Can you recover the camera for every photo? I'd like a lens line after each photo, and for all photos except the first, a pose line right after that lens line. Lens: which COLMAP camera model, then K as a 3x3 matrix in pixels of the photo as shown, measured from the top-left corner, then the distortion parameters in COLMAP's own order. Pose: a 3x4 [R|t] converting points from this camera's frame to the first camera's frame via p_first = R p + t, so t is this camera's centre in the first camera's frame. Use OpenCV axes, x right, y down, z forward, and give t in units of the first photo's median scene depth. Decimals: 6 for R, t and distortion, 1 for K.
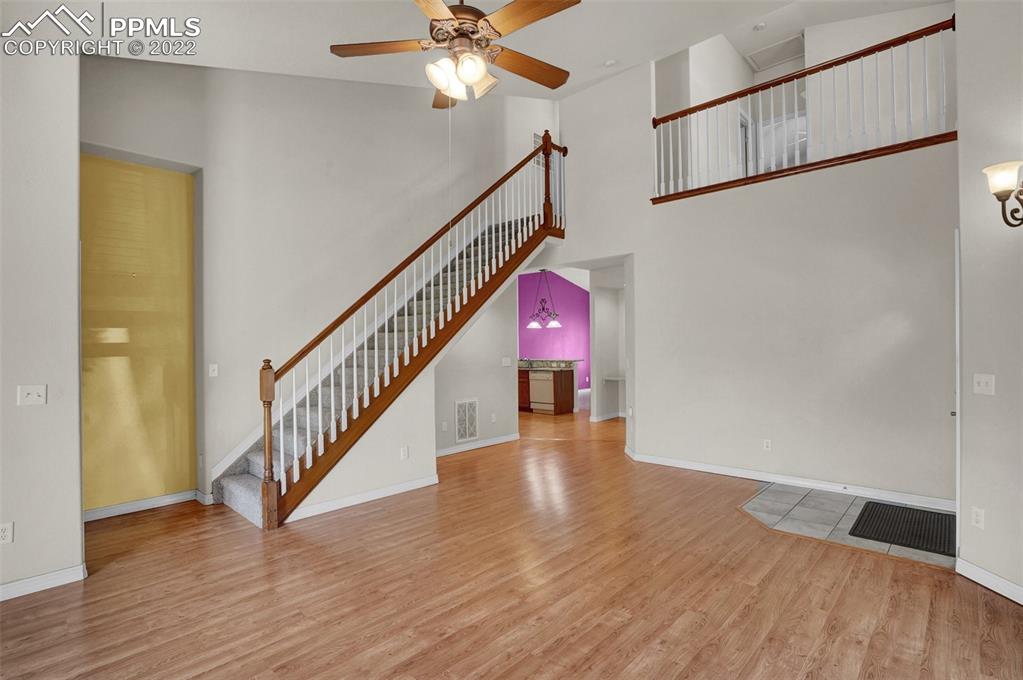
lens RADIAL K [[499.5, 0, 509.9], [0, 499.5, 350.3], [0, 0, 1]] dist [-0.046159, 0.018752]
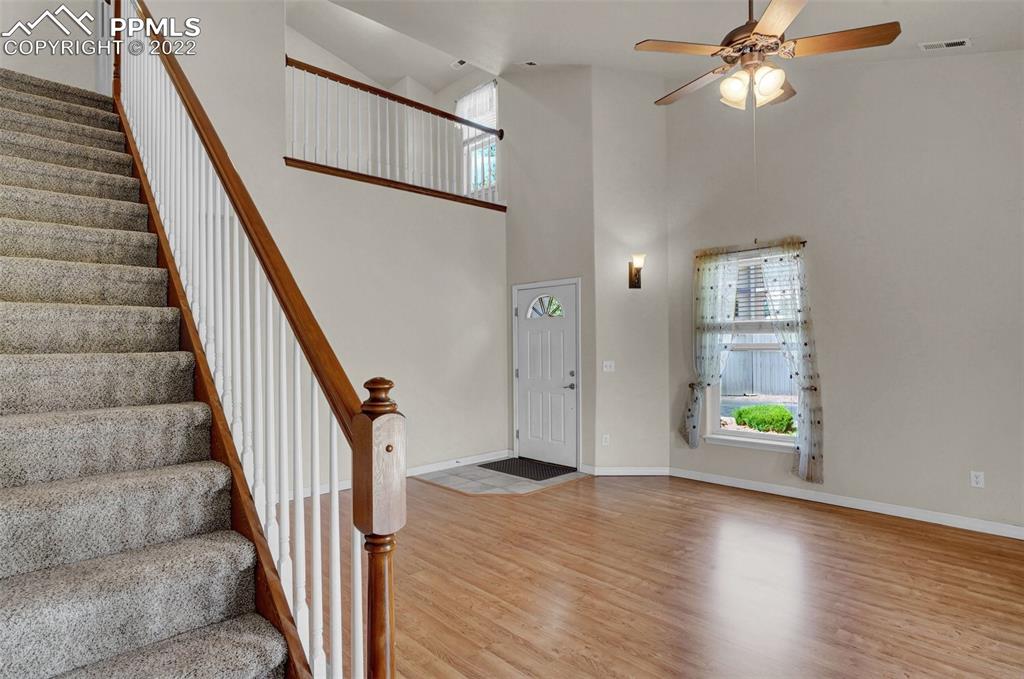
lens RADIAL K [[538.9, 0, 515.3], [0, 538.9, 341.7], [0, 0, 1]] dist [-0.034920, 0.011092]
pose [[0.050330, 0.019774, 0.998537, -0.922268], [0.021326, 0.999555, -0.020869, 0.010068], [-0.998505, 0.022345, 0.049886, 1.056732]]
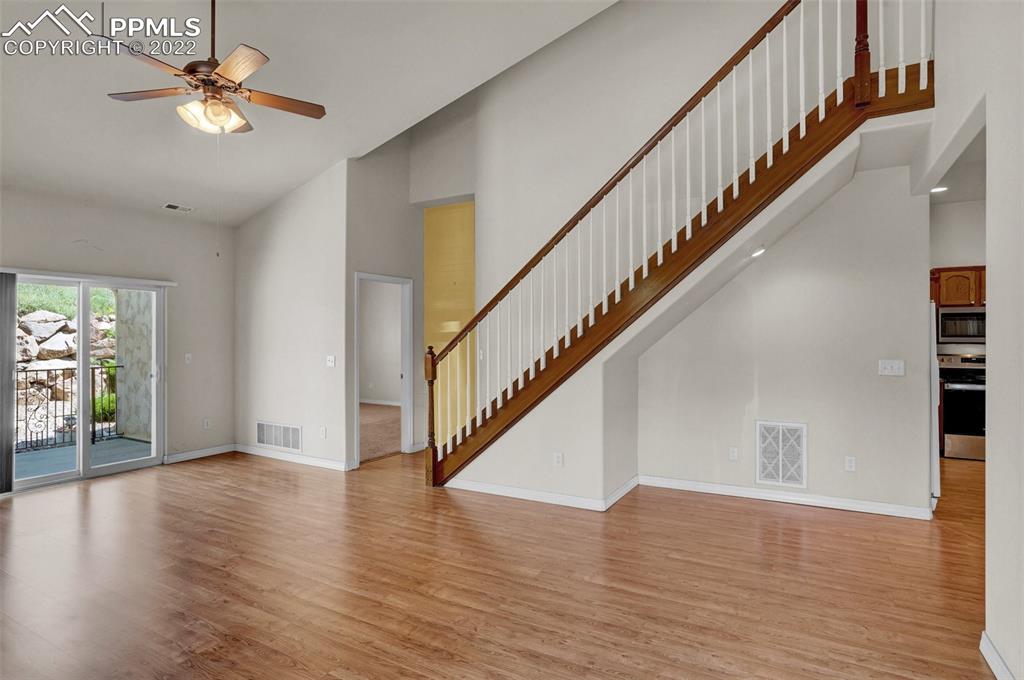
lens RADIAL K [[538.9, 0, 514.3], [0, 538.9, 337.8], [0, 0, 1]] dist [-0.034920, 0.011092]
pose [[0.243388, 0.011355, -0.969863, 0.991871], [-0.013489, 0.999874, 0.008322, -0.018846], [0.969835, 0.011057, 0.243511, 1.018679]]
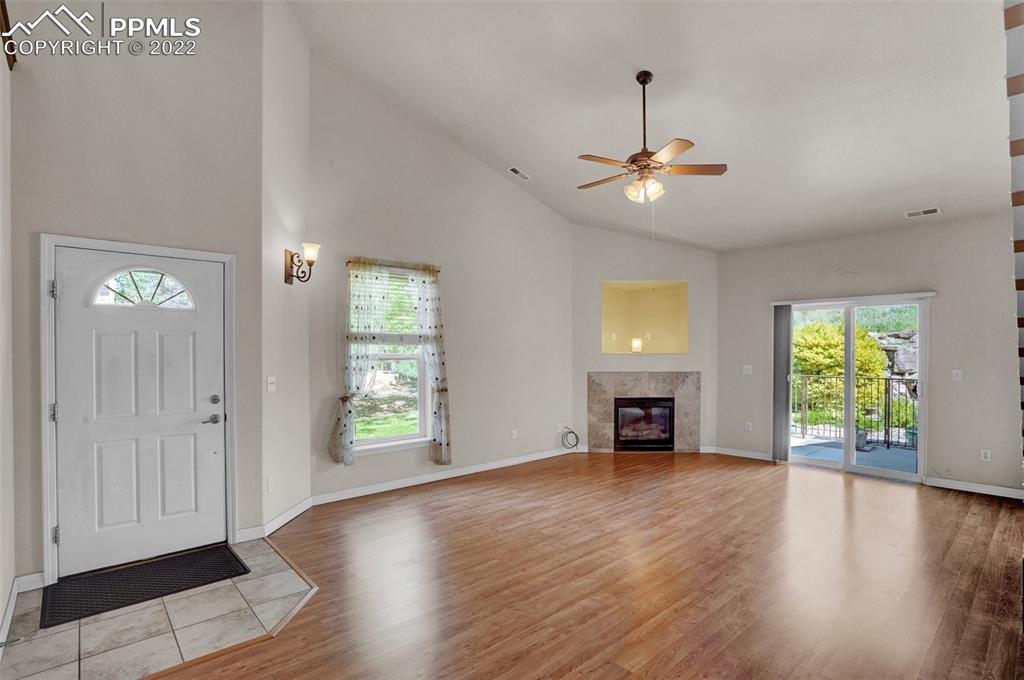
lens RADIAL K [[497.0, 0, 515.8], [0, 497.0, 350.7], [0, 0, 1]] dist [-0.022115, 0.005367]
pose [[-0.997328, 0.011644, 0.072127, 0.162943], [0.012574, 0.999843, 0.012451, -0.026943], [-0.071970, 0.013324, -0.997318, 1.973402]]
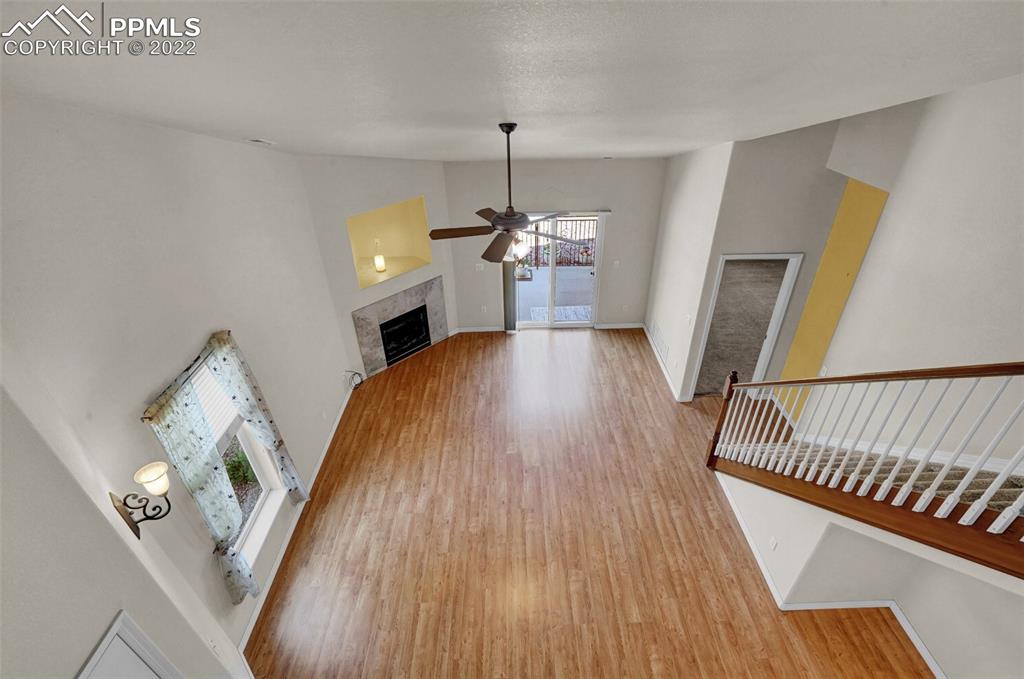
lens RADIAL K [[497.0, 0, 507.7], [0, 497.0, 334.6], [0, 0, 1]] dist [-0.022115, 0.005367]
pose [[-0.721711, 0.387213, -0.573758, 0.748324], [0.023049, 0.841881, 0.539170, -0.901990], [0.691810, 0.375901, -0.616520, 1.575599]]
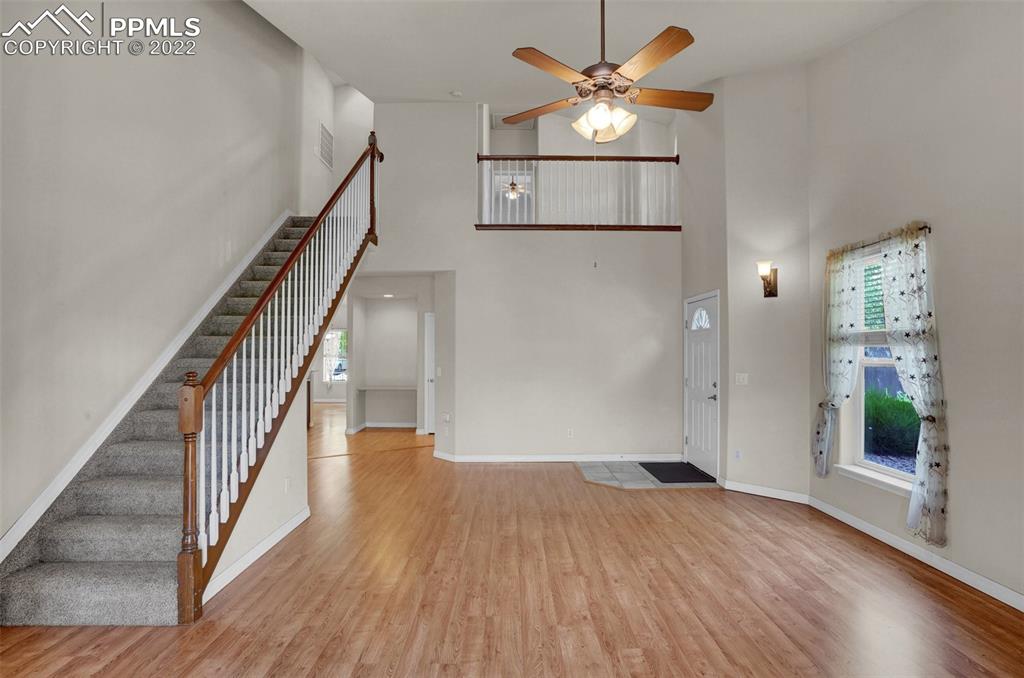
lens RADIAL K [[497.0, 0, 520.1], [0, 497.0, 342.8], [0, 0, 1]] dist [-0.022115, 0.005367]
pose [[0.710403, 0.029830, 0.703162, -0.756902], [-0.001426, 0.999160, -0.040947, 0.009890], [-0.703793, 0.028086, 0.709849, 0.227727]]
